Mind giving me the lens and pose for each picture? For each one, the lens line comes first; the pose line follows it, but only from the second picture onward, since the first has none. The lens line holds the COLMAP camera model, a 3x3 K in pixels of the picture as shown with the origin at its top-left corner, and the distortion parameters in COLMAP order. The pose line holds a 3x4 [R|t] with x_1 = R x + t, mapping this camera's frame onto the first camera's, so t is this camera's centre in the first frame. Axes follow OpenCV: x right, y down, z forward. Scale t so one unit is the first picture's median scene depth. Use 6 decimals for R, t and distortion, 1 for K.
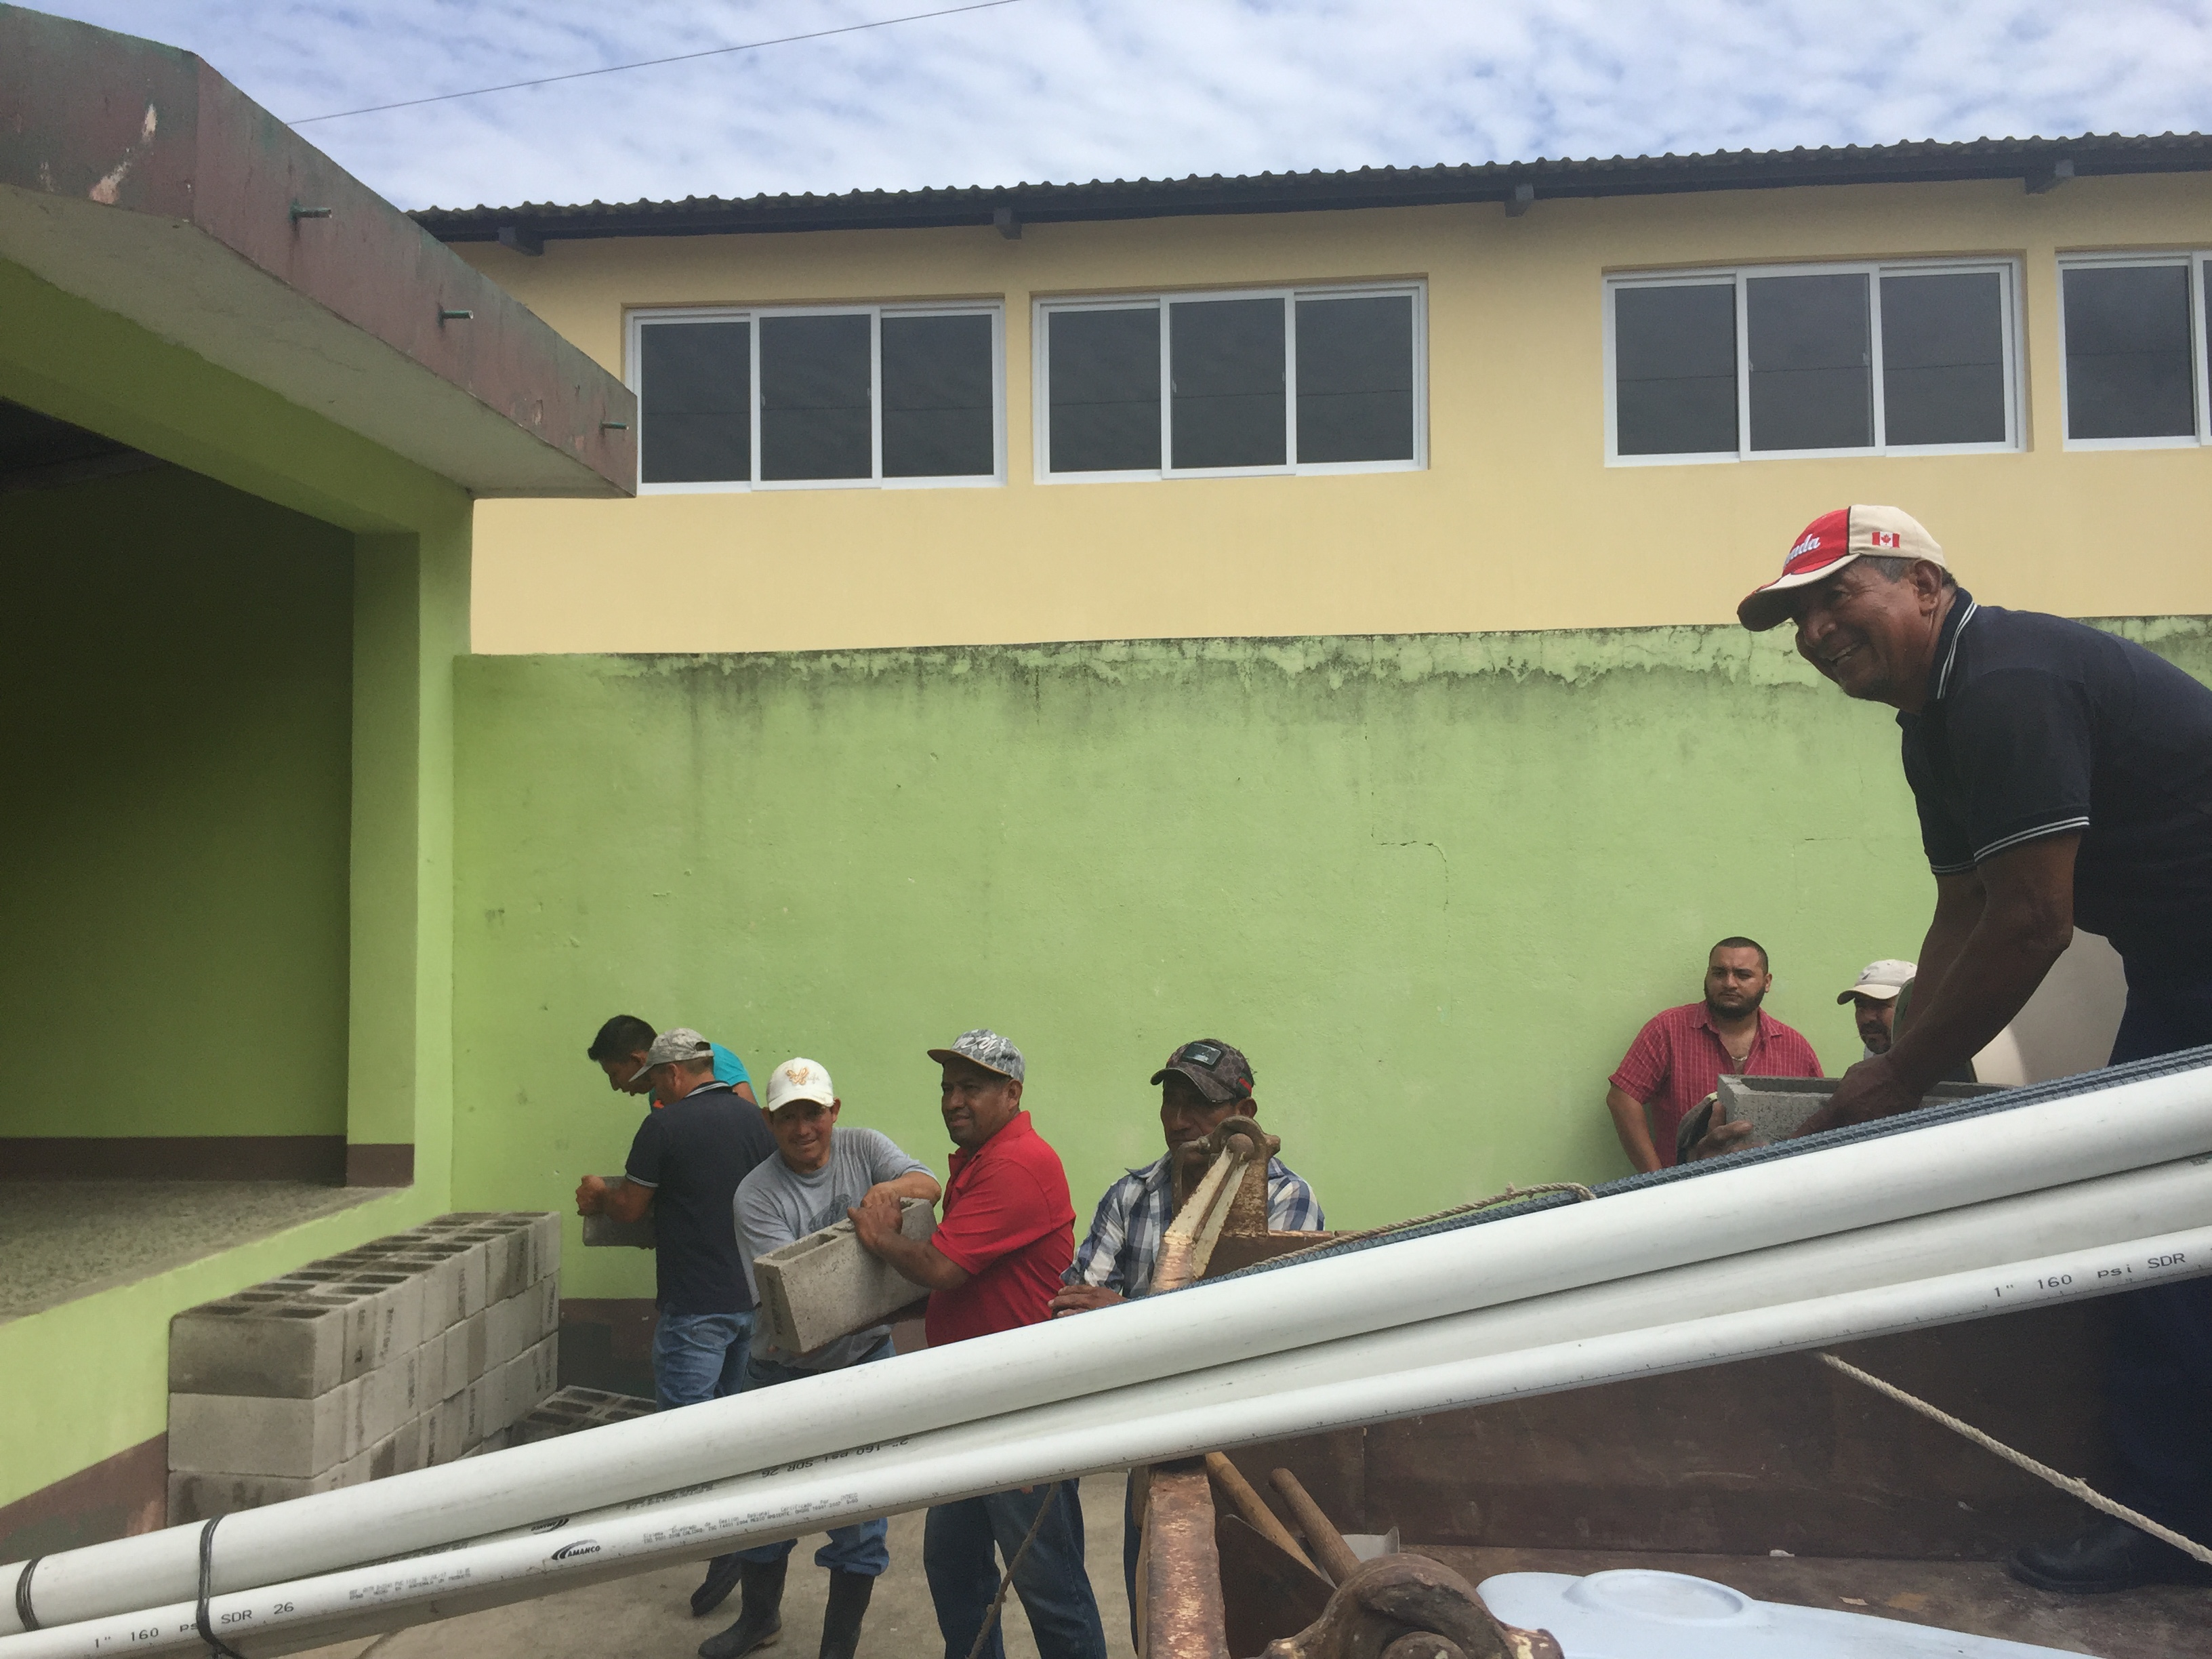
lens RADIAL K [[1886.2, 0, 1105.8], [0, 1886.2, 789.3], [0, 0, 1]] dist [0.061434, -0.116986]
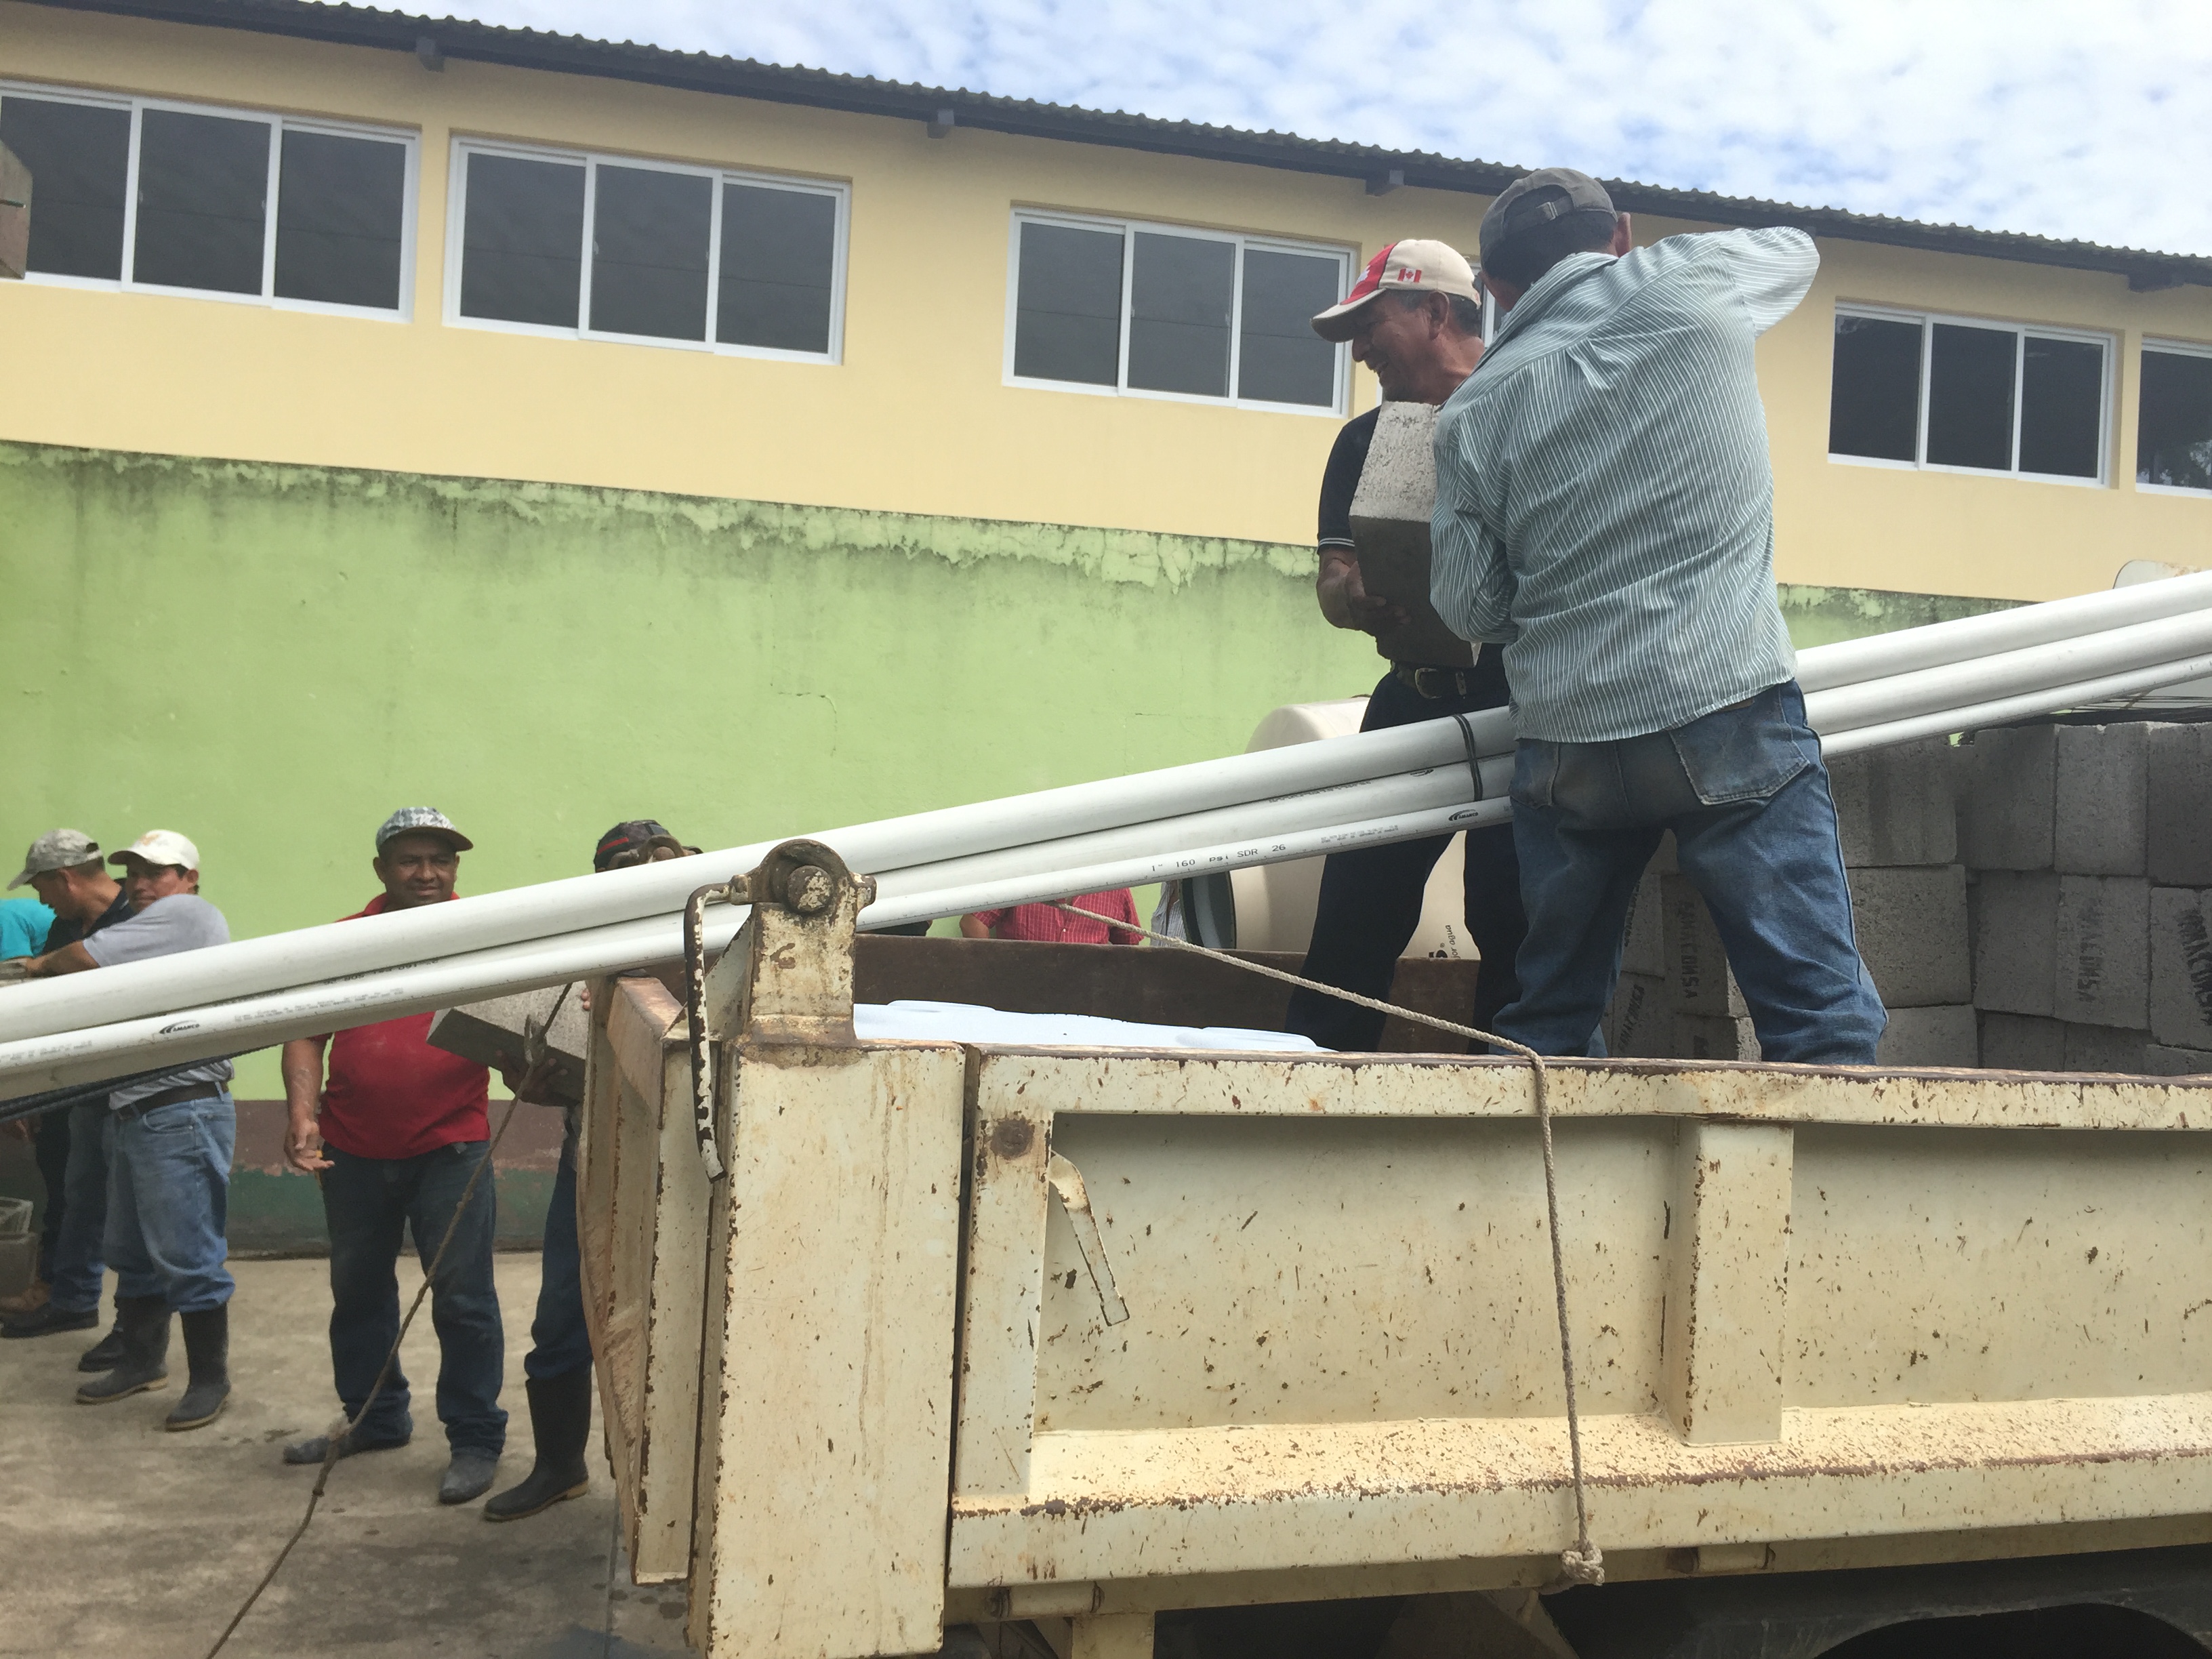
lens RADIAL K [[1886.2, 0, 1134.2], [0, 1886.2, 804.6], [0, 0, 1]] dist [0.061434, -0.116986]
pose [[0.942178, 0.055307, 0.330517, -0.020208], [-0.073968, 0.996283, 0.044143, 0.028416], [-0.326847, -0.066038, 0.942767, -0.115468]]
